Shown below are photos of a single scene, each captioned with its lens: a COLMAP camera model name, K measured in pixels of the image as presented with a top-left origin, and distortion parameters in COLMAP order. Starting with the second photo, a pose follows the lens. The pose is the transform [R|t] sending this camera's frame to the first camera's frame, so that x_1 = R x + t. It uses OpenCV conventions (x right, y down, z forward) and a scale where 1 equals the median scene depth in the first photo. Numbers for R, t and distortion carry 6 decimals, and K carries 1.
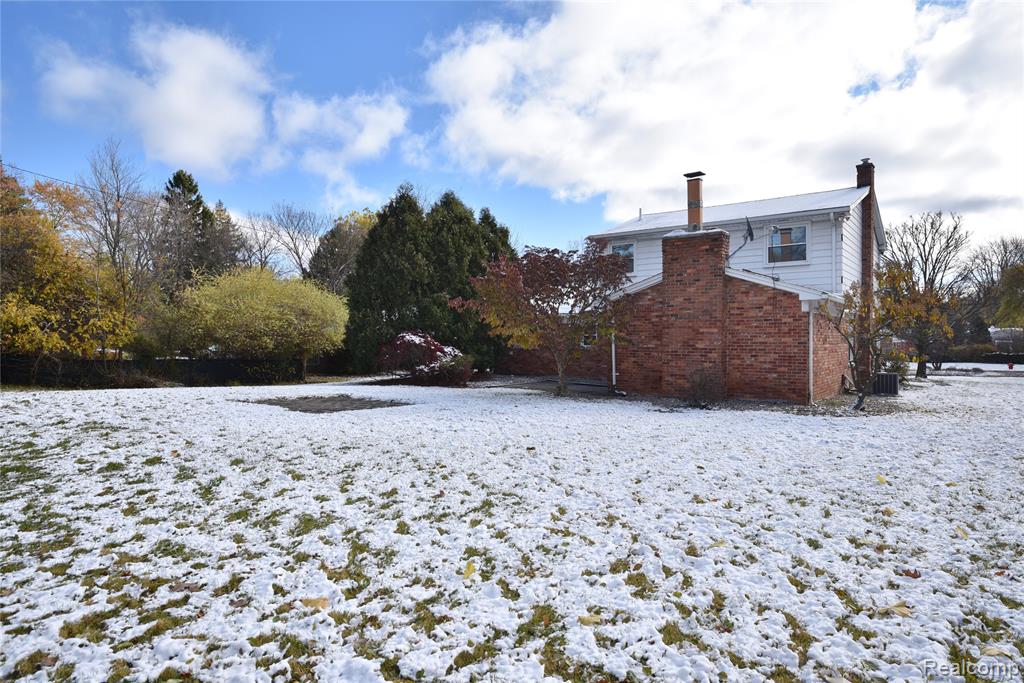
lens RADIAL K [[620.1, 0, 505.7], [0, 620.1, 318.7], [0, 0, 1]] dist [0.001306, -0.001204]
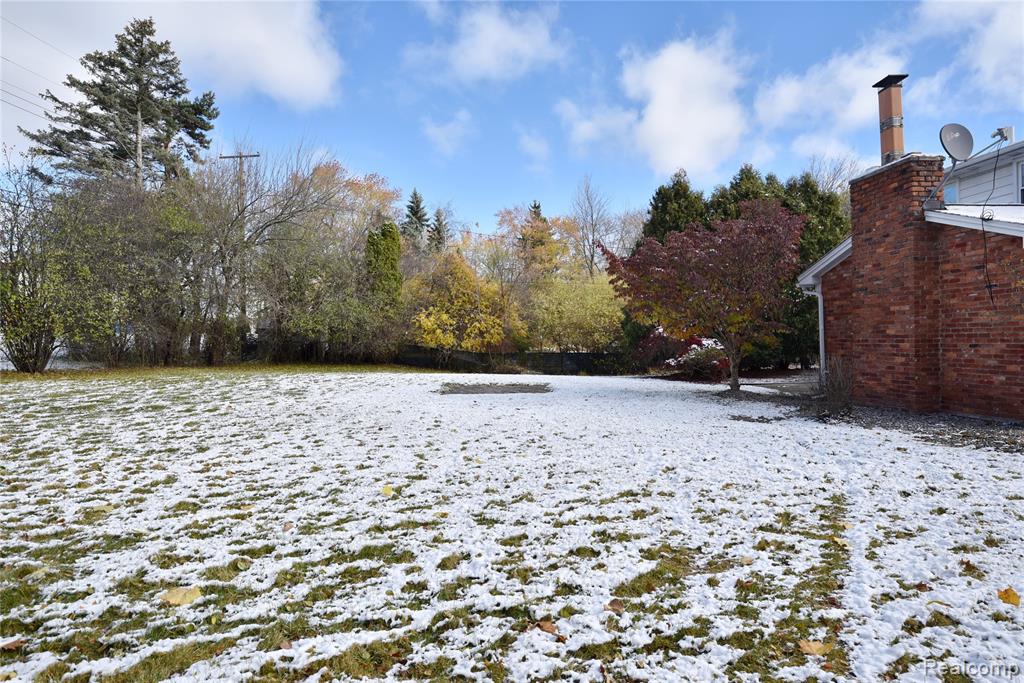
lens RADIAL K [[620.1, 0, 505.7], [0, 620.1, 318.7], [0, 0, 1]] dist [0.001306, -0.001204]
pose [[0.632658, -0.041288, -0.773330, 0.571799], [0.047754, 0.998757, -0.014257, 0.019110], [0.772958, -0.027909, 0.633844, 0.243176]]
